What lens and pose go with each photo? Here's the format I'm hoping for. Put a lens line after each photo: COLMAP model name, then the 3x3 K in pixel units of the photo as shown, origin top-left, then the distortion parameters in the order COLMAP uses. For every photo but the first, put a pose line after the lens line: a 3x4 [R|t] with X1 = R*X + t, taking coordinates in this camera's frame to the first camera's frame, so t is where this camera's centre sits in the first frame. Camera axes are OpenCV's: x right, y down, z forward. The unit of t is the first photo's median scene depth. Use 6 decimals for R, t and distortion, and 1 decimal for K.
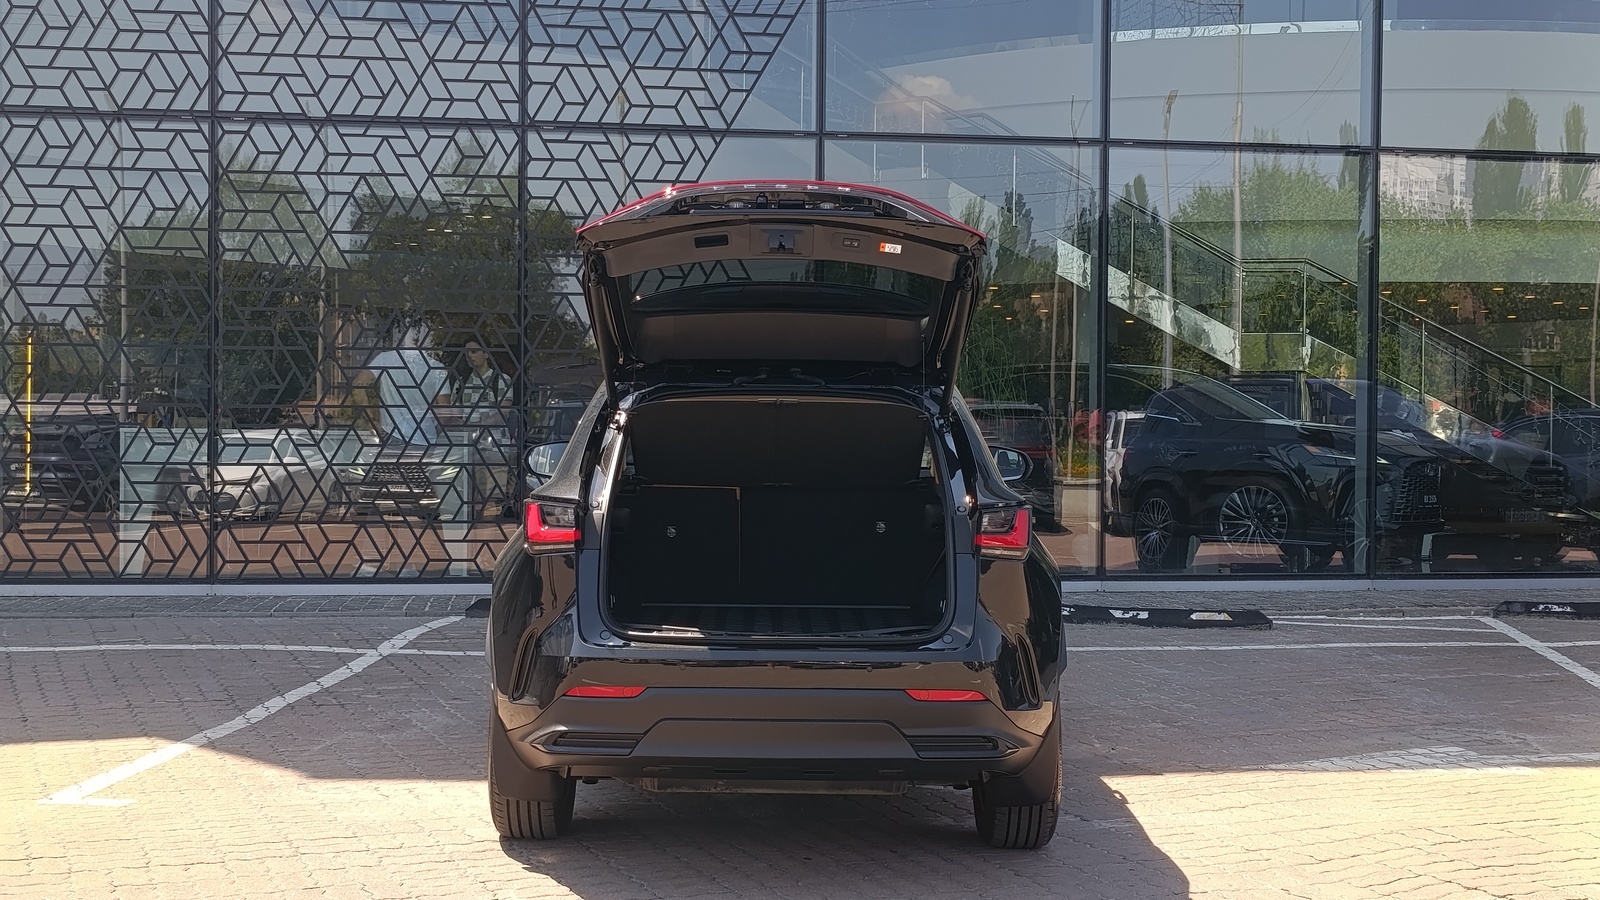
lens RADIAL K [[2064.0, 0, 785.6], [0, 2064.0, 448.9], [0, 0, 1]] dist [0.054031, 0.000000]
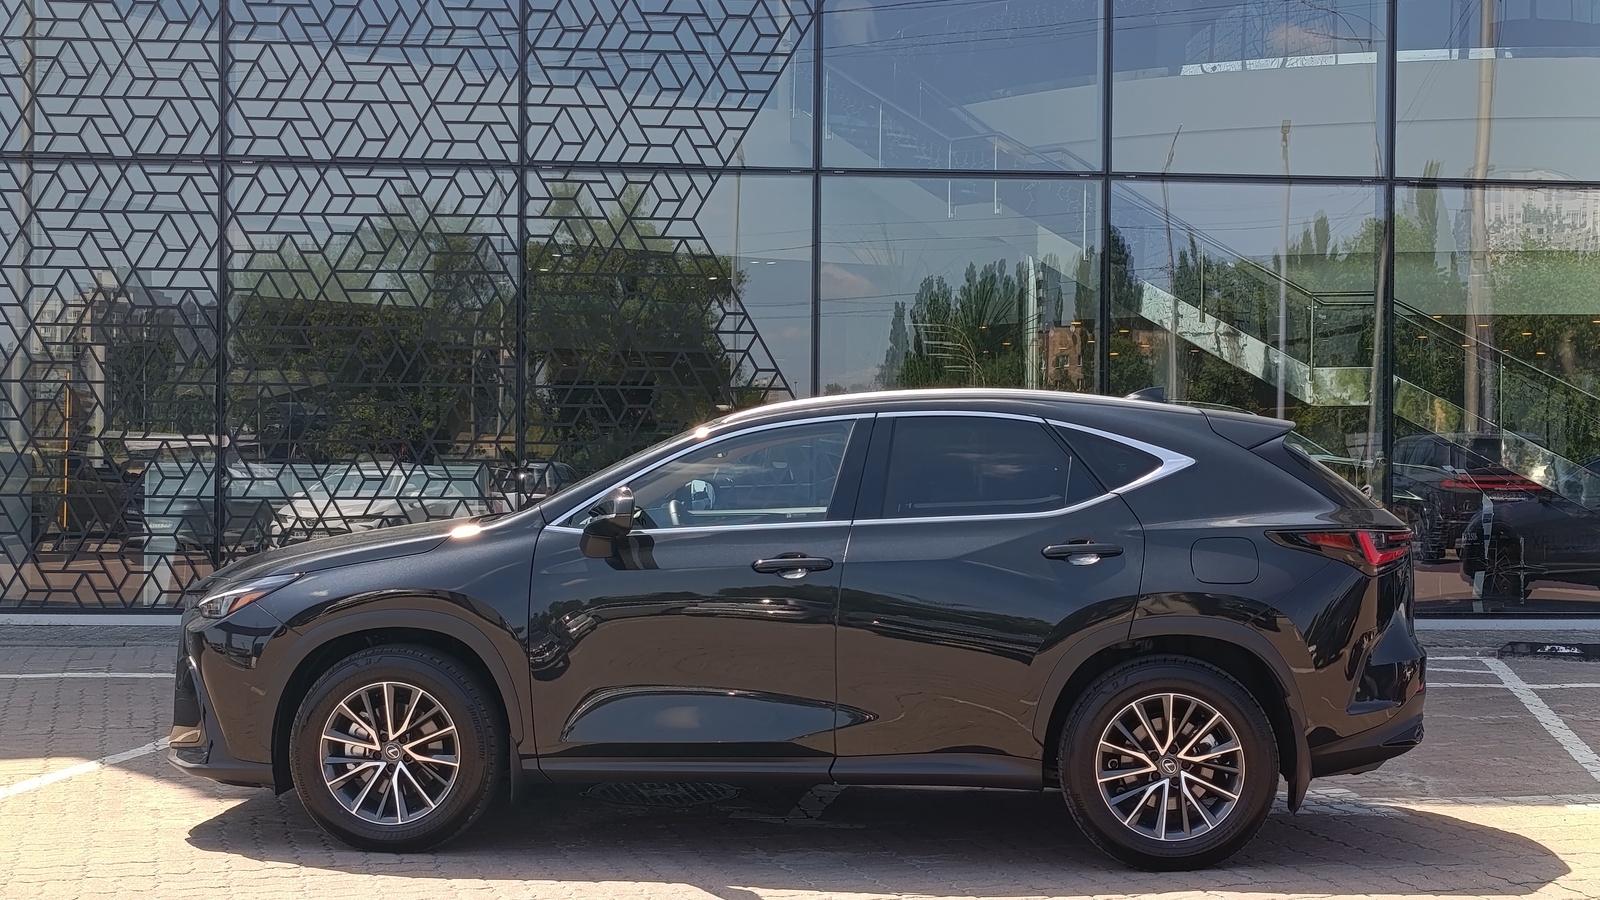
lens RADIAL K [[2064.0, 0, 809.5], [0, 2064.0, 436.2], [0, 0, 1]] dist [0.054031, 0.000000]
pose [[0.996349, -0.000254, -0.085376, 0.102337], [-0.001782, 0.999716, -0.023766, 0.000836], [0.085357, 0.023832, 0.996065, 0.001270]]
